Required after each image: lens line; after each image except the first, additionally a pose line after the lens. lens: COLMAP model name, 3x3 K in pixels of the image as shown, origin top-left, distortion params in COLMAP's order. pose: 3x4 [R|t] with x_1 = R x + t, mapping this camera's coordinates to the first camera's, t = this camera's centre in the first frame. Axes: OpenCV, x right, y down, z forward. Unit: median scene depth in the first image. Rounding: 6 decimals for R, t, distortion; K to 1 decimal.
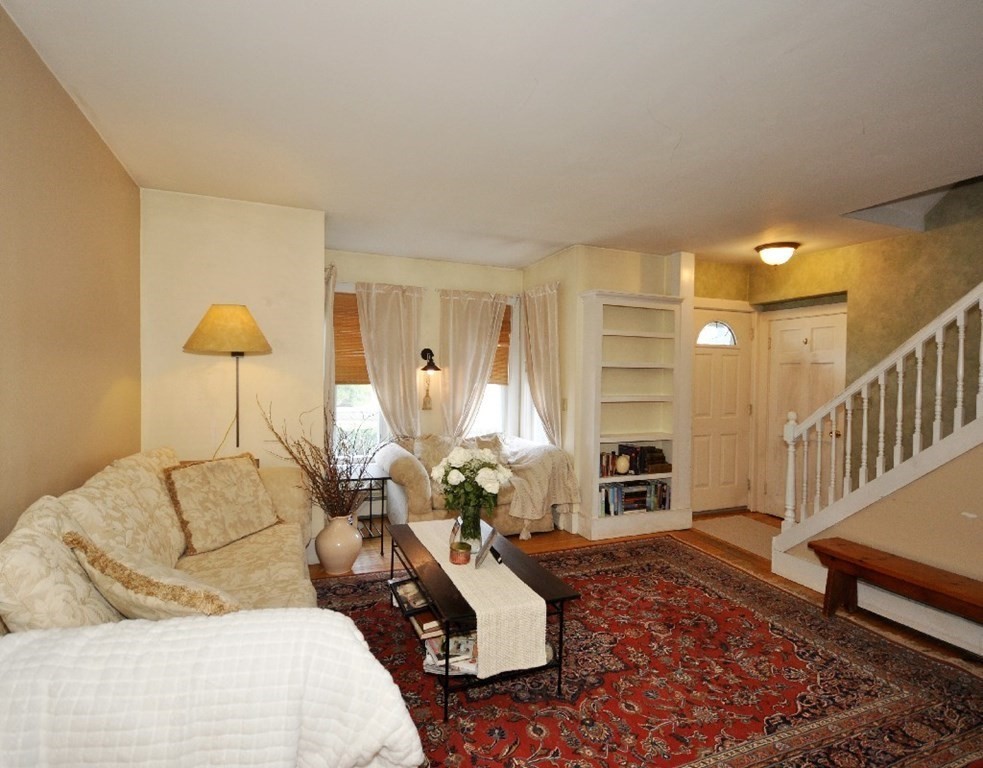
lens RADIAL K [[504.1, 0, 488.2], [0, 504.1, 392.0], [0, 0, 1]] dist [-0.001486, -0.002785]
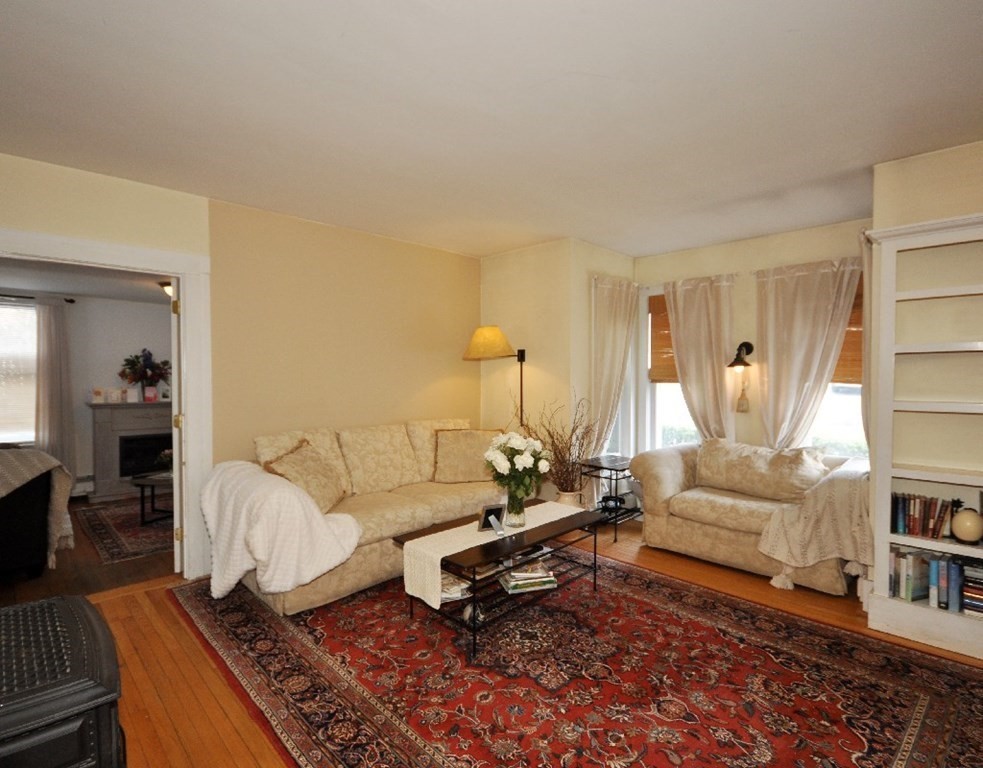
lens RADIAL K [[504.1, 0, 483.5], [0, 504.1, 385.4], [0, 0, 1]] dist [-0.001486, -0.002785]
pose [[0.373622, 0.003066, -0.927576, 0.615033], [-0.024468, 0.999679, -0.006551, 0.006542], [0.927258, 0.025143, 0.373577, 0.310423]]
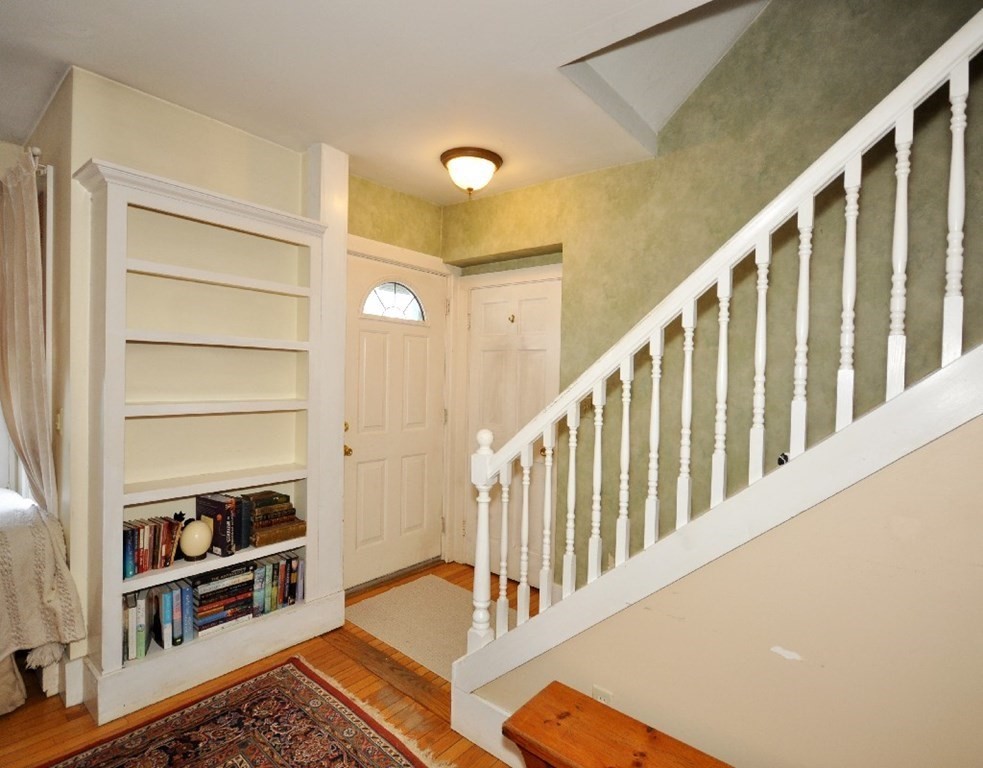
lens RADIAL K [[504.1, 0, 486.5], [0, 504.1, 388.5], [0, 0, 1]] dist [-0.001486, -0.002785]
pose [[0.882023, -0.003078, 0.471196, 0.302132], [0.000911, 0.999988, 0.004828, -0.007416], [-0.471205, -0.003829, 0.882015, 0.448688]]
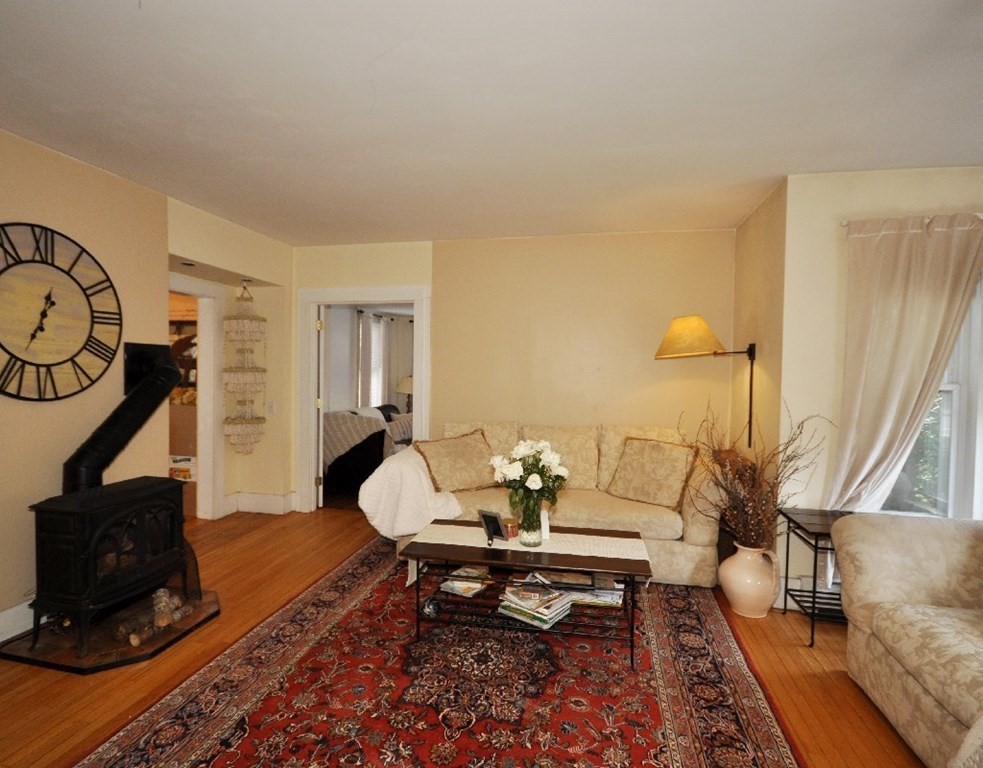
lens RADIAL K [[504.1, 0, 486.7], [0, 504.1, 383.0], [0, 0, 1]] dist [-0.001486, -0.002785]
pose [[-0.557800, -0.003542, -0.829968, 0.533503], [-0.050085, 0.998312, 0.029401, -0.020973], [0.828463, 0.057969, -0.557036, 0.913992]]
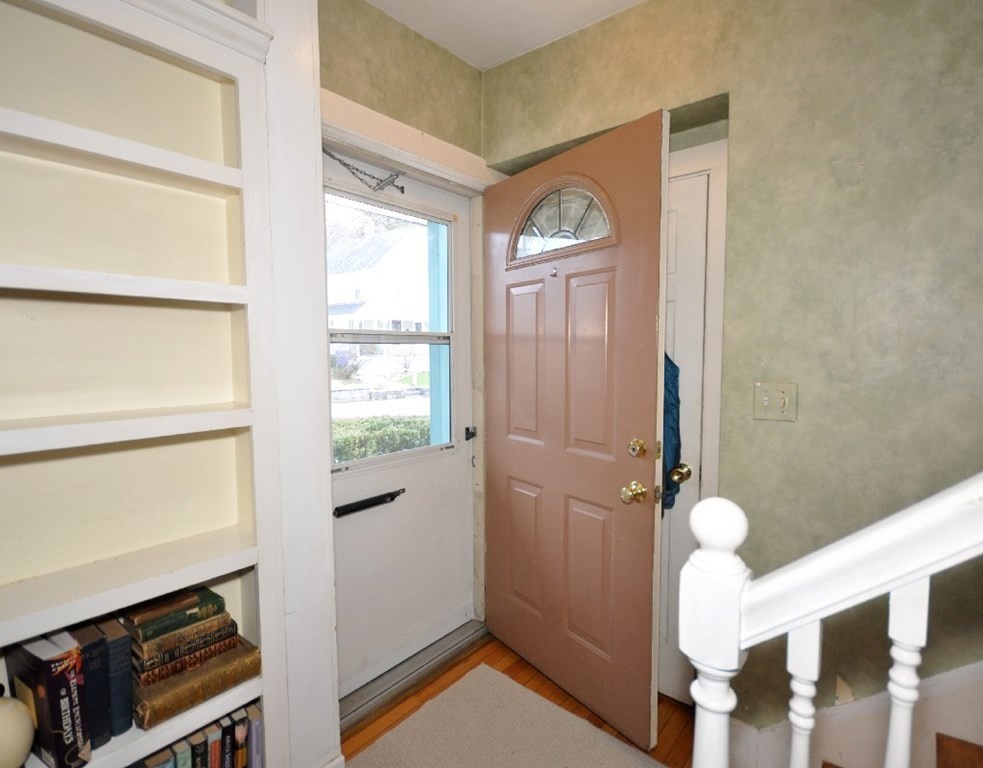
lens RADIAL K [[504.1, 0, 499.6], [0, 504.1, 386.4], [0, 0, 1]] dist [-0.001486, -0.002785]
pose [[0.875856, -0.052454, 0.479713, 0.385527], [0.029321, 0.998023, 0.055594, -0.014928], [-0.481681, -0.034627, 0.875662, 0.756793]]
